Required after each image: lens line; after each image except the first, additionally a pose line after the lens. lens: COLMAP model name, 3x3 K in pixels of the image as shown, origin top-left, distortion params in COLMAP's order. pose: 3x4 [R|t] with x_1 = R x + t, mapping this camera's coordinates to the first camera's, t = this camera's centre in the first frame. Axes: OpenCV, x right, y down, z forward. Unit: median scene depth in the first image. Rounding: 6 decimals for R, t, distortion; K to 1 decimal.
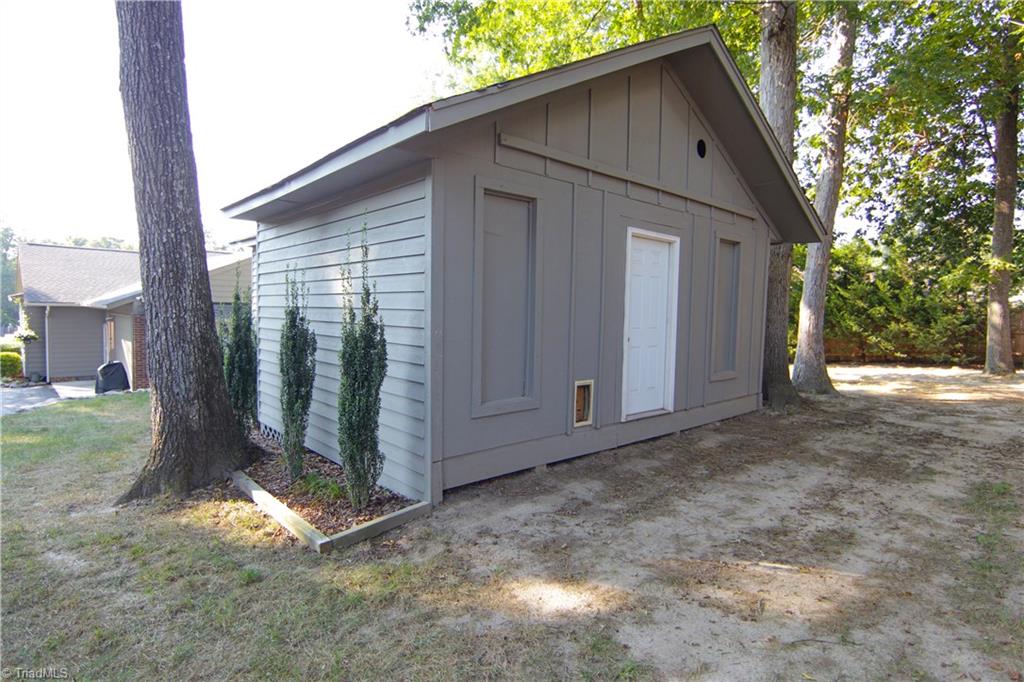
lens RADIAL K [[520.2, 0, 517.6], [0, 520.2, 344.3], [0, 0, 1]] dist [-0.011502, 0.000273]
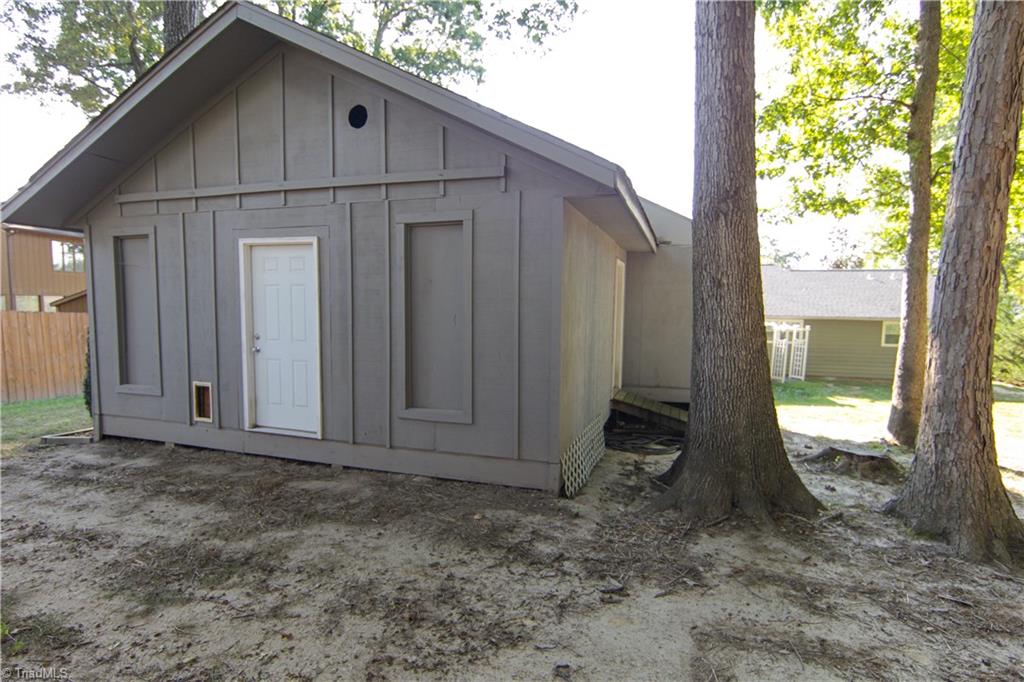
lens RADIAL K [[520.2, 0, 517.6], [0, 520.2, 344.3], [0, 0, 1]] dist [-0.011502, 0.000273]
pose [[0.504973, 0.046252, -0.861895, 1.477025], [-0.058075, 0.998121, 0.019537, -0.076263], [0.861179, 0.040189, 0.506711, 1.033139]]
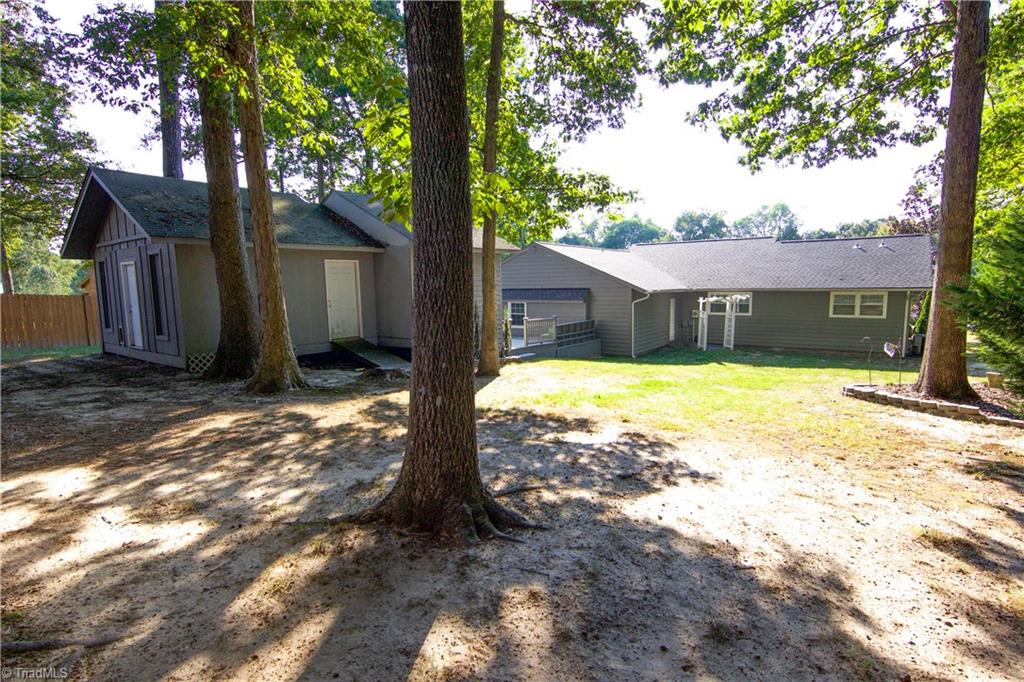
lens RADIAL K [[520.2, 0, 517.6], [0, 520.2, 344.3], [0, 0, 1]] dist [-0.011502, 0.000273]
pose [[0.154072, 0.089462, -0.984001, 3.026939], [-0.049686, 0.995334, 0.082712, -0.151337], [0.986810, 0.036148, 0.157798, 2.591651]]
